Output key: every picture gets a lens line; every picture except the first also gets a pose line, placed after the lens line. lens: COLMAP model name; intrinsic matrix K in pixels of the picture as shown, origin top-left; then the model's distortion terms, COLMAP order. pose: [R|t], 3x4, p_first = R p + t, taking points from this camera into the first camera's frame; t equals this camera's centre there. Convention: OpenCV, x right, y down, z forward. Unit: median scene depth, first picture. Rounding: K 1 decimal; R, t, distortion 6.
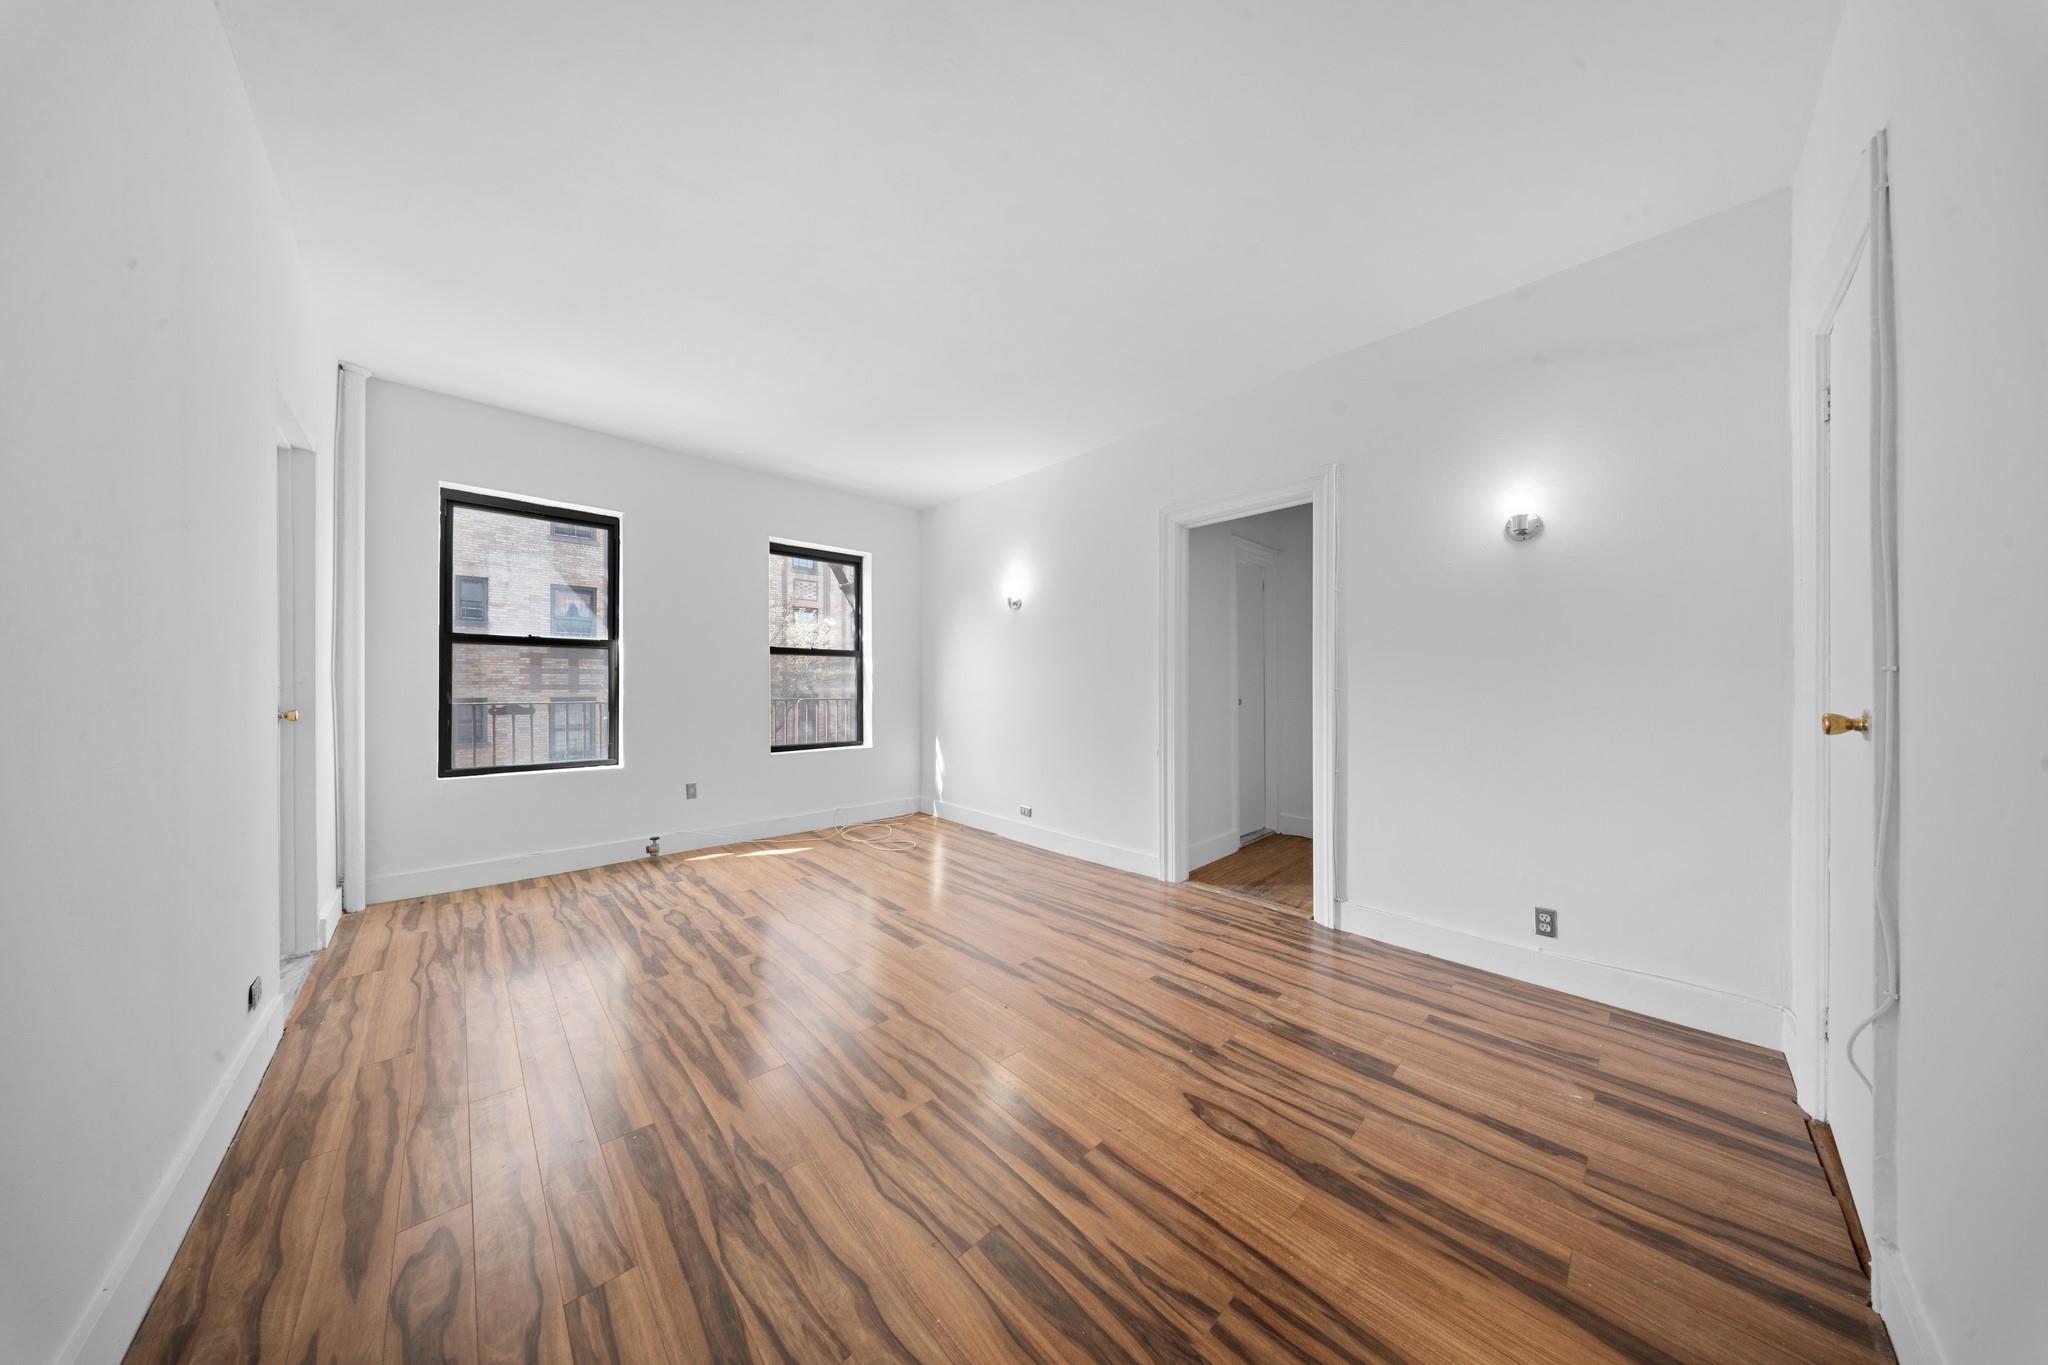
lens RADIAL K [[598.1, 0, 1020.0], [0, 598.1, 679.6], [0, 0, 1]] dist [-0.005535, -0.000139]
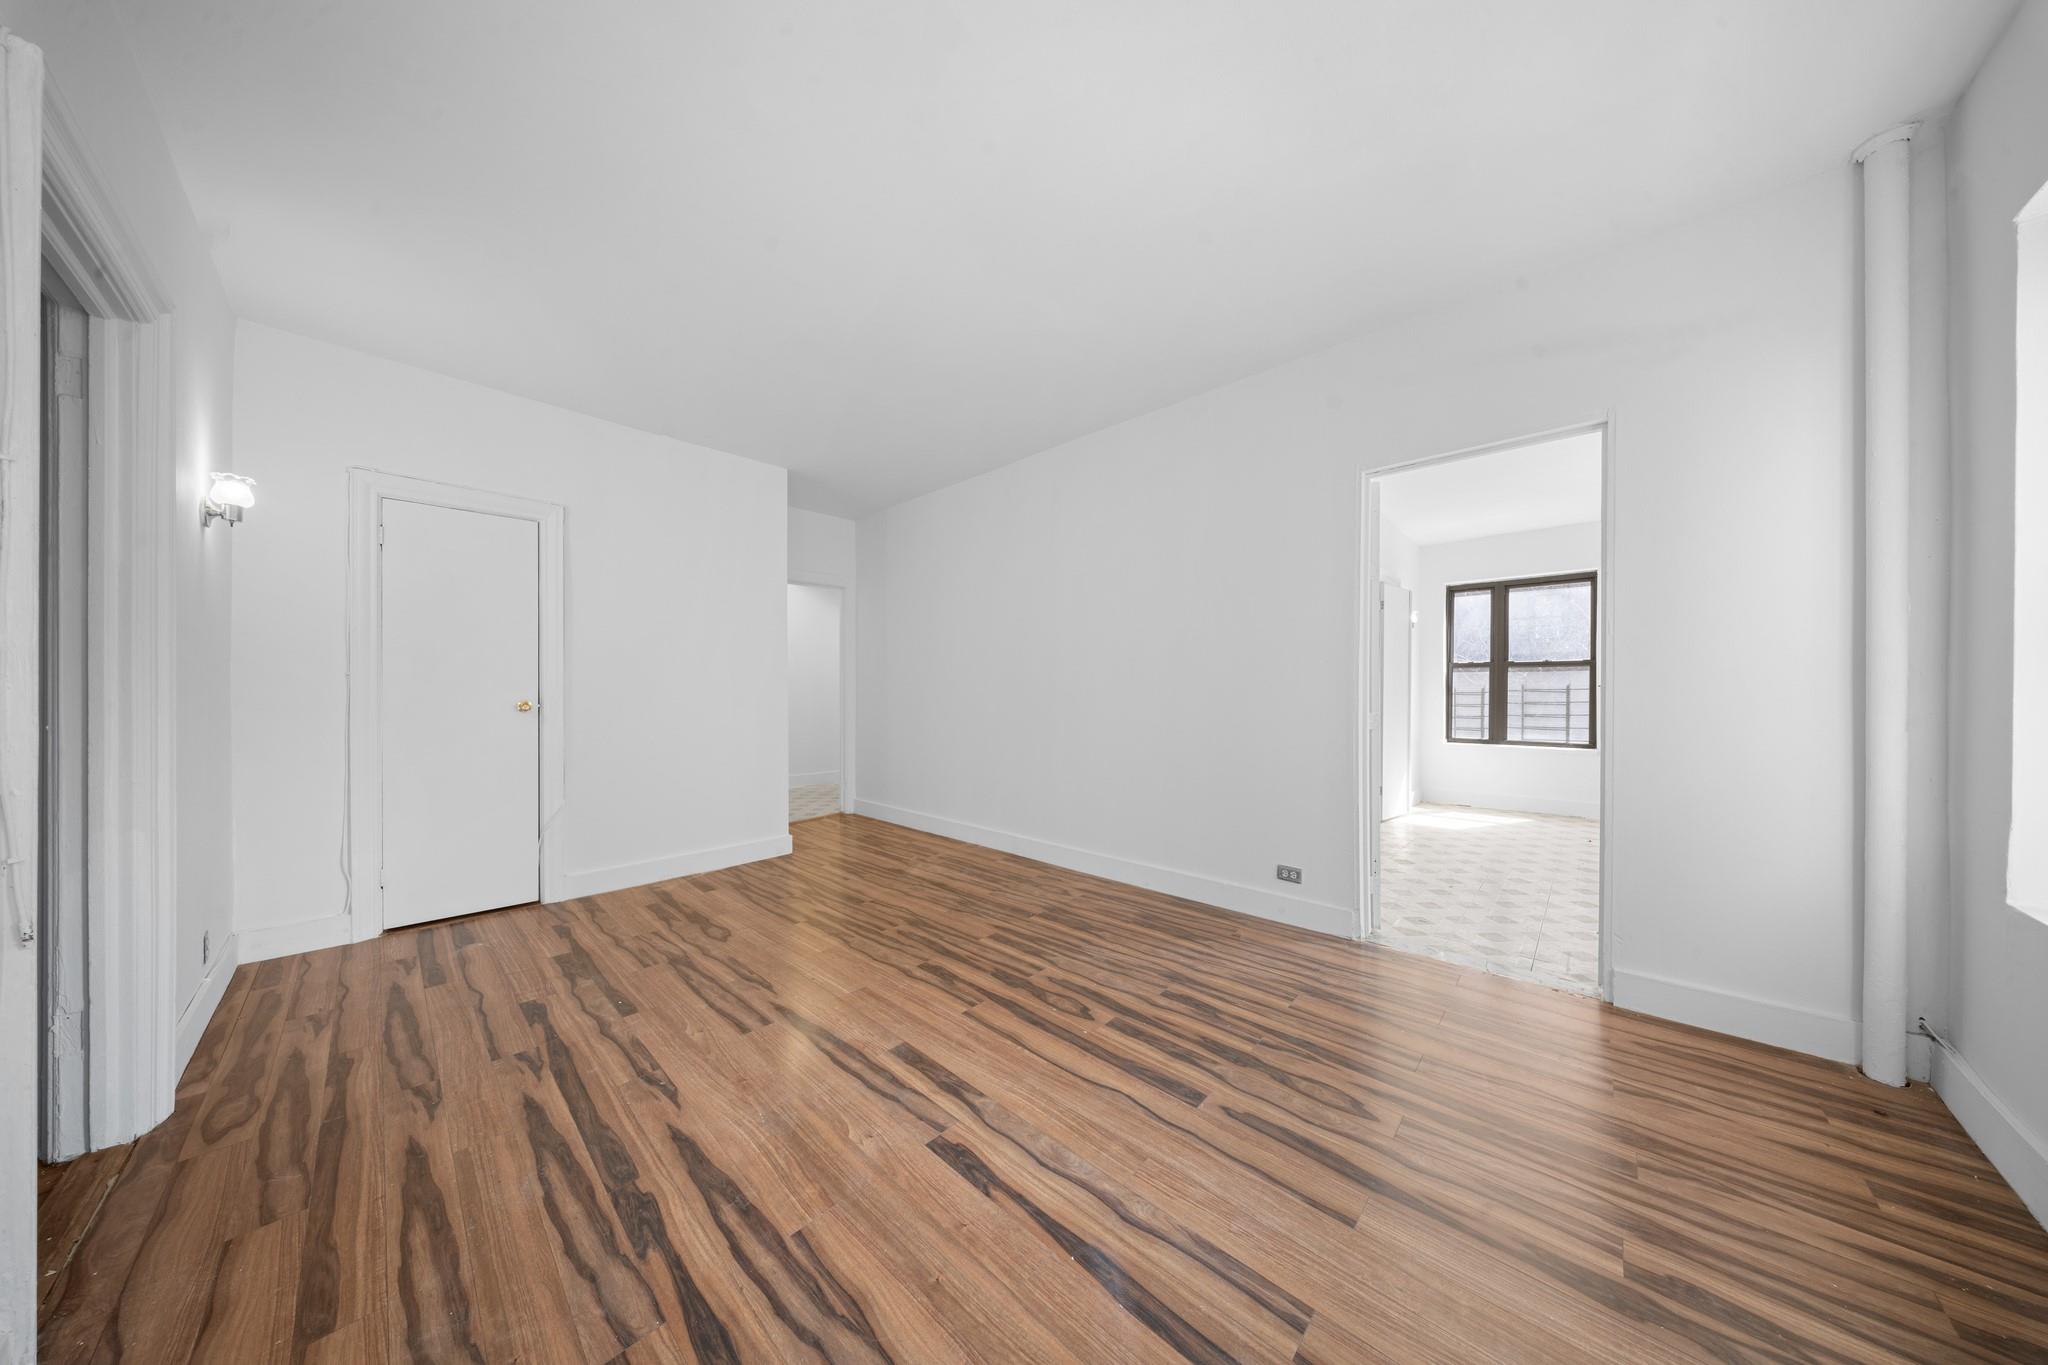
lens RADIAL K [[598.1, 0, 1020.0], [0, 598.1, 679.6], [0, 0, 1]] dist [-0.005535, -0.000139]
pose [[-0.997904, -0.003582, -0.064611, -0.285451], [-0.001476, 0.999467, -0.032615, 0.021434], [0.064693, -0.032451, -0.997377, 1.840718]]
